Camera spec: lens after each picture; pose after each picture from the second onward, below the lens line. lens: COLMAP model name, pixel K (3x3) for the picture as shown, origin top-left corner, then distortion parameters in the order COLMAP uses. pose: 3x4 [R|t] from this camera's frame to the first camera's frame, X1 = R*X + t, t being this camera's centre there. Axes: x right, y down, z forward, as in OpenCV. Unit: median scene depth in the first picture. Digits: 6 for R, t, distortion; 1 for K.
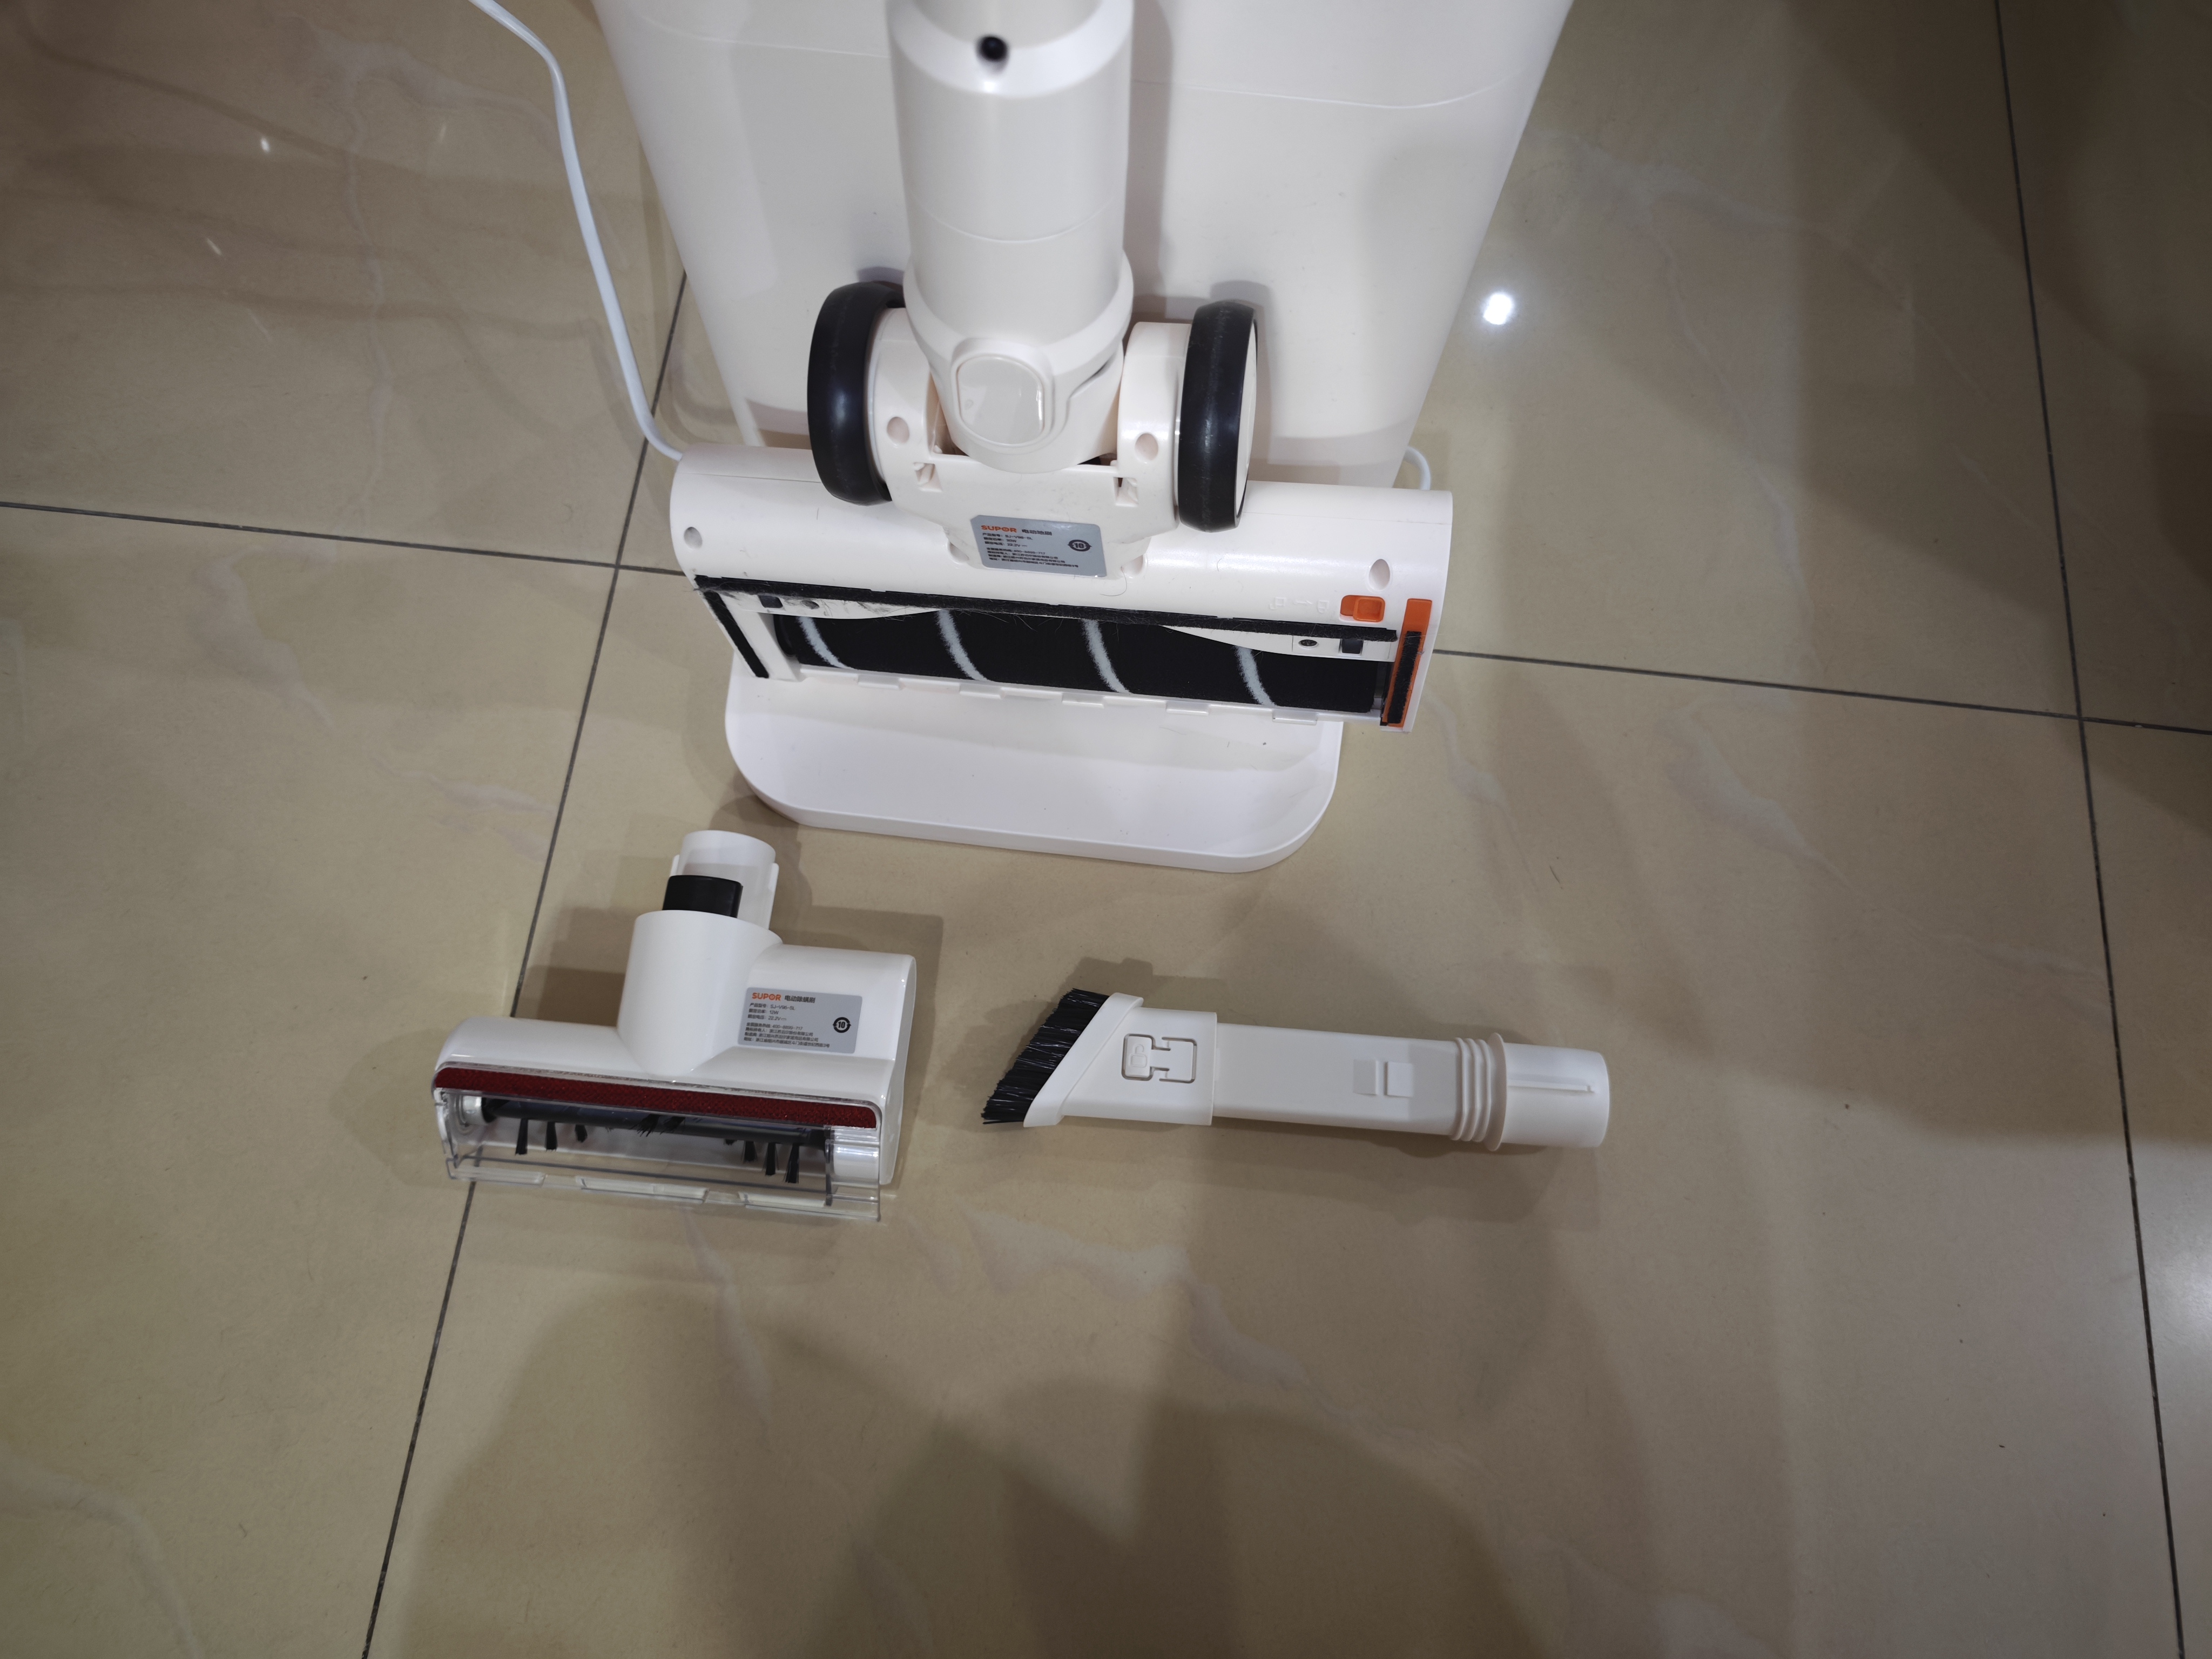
lens RADIAL K [[1530.7, 0, 1042.2], [0, 1530.7, 828.3], [0, 0, 1]] dist [-0.016389, -0.006259]
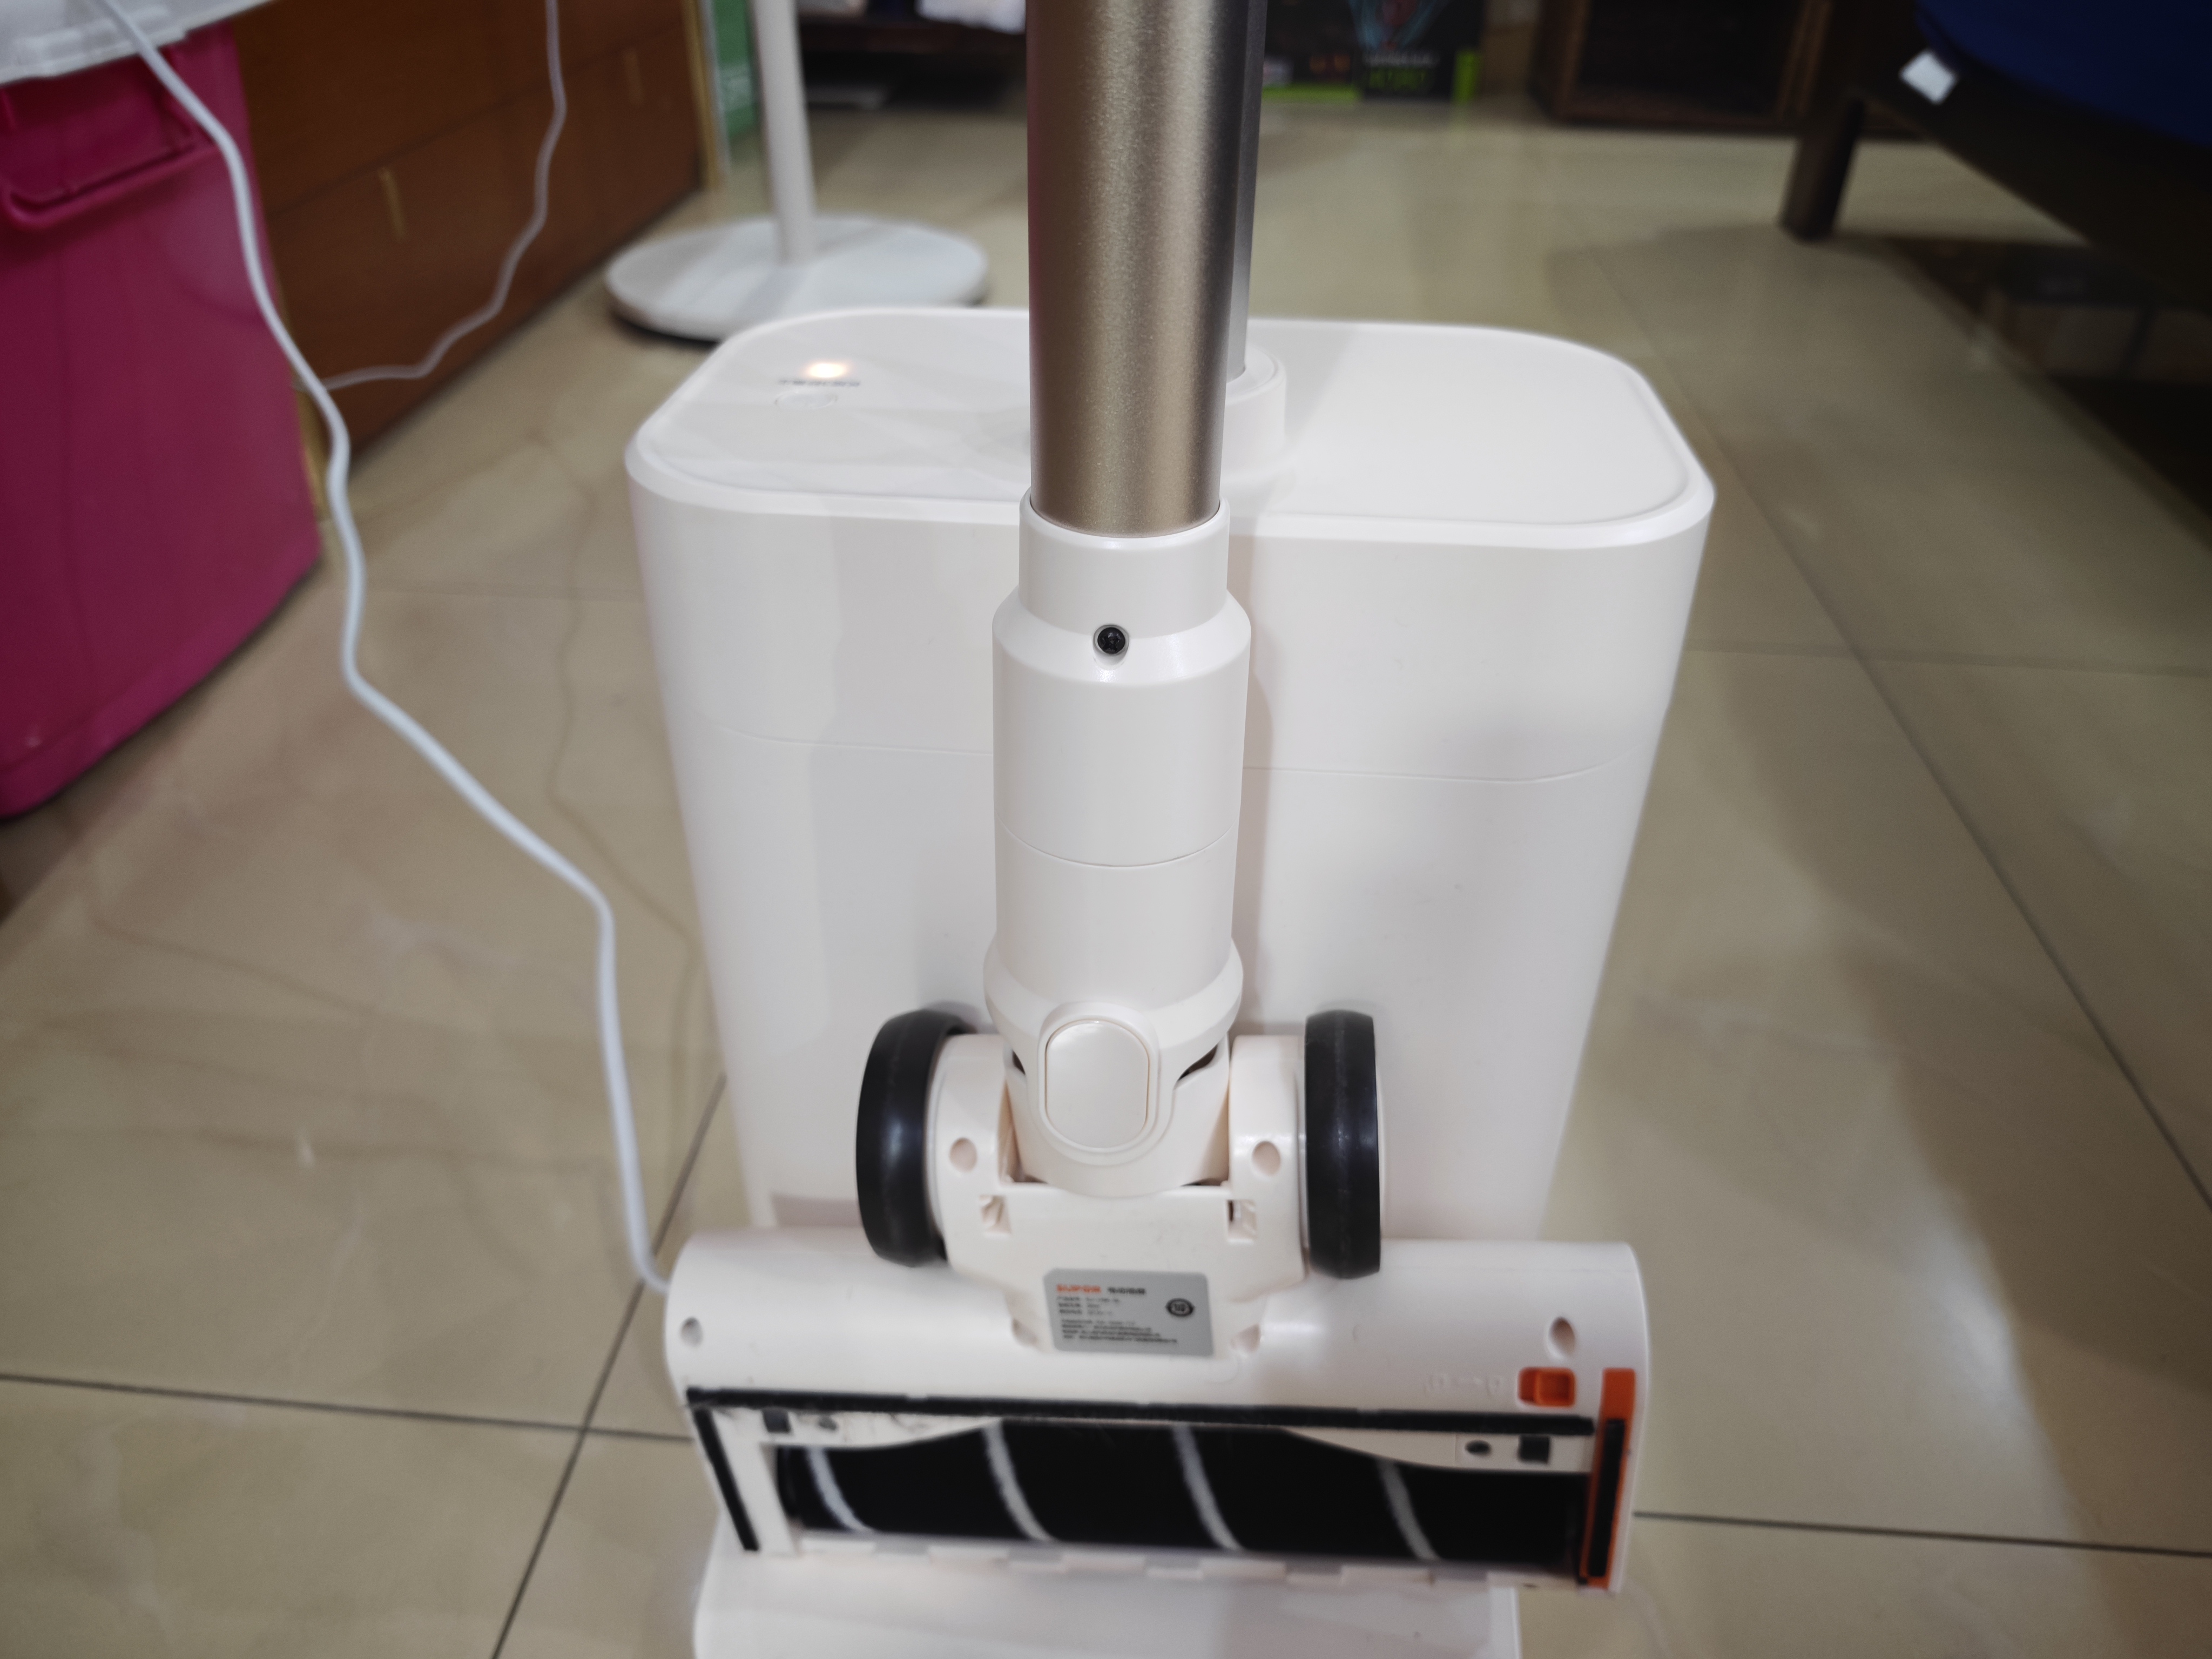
lens RADIAL K [[1530.7, 0, 1042.2], [0, 1530.7, 828.3], [0, 0, 1]] dist [-0.016389, -0.006259]
pose [[0.999930, -0.000662, 0.011800, -0.054850], [0.007709, 0.793339, -0.608731, 0.098033], [-0.008959, 0.608779, 0.793289, 0.205153]]
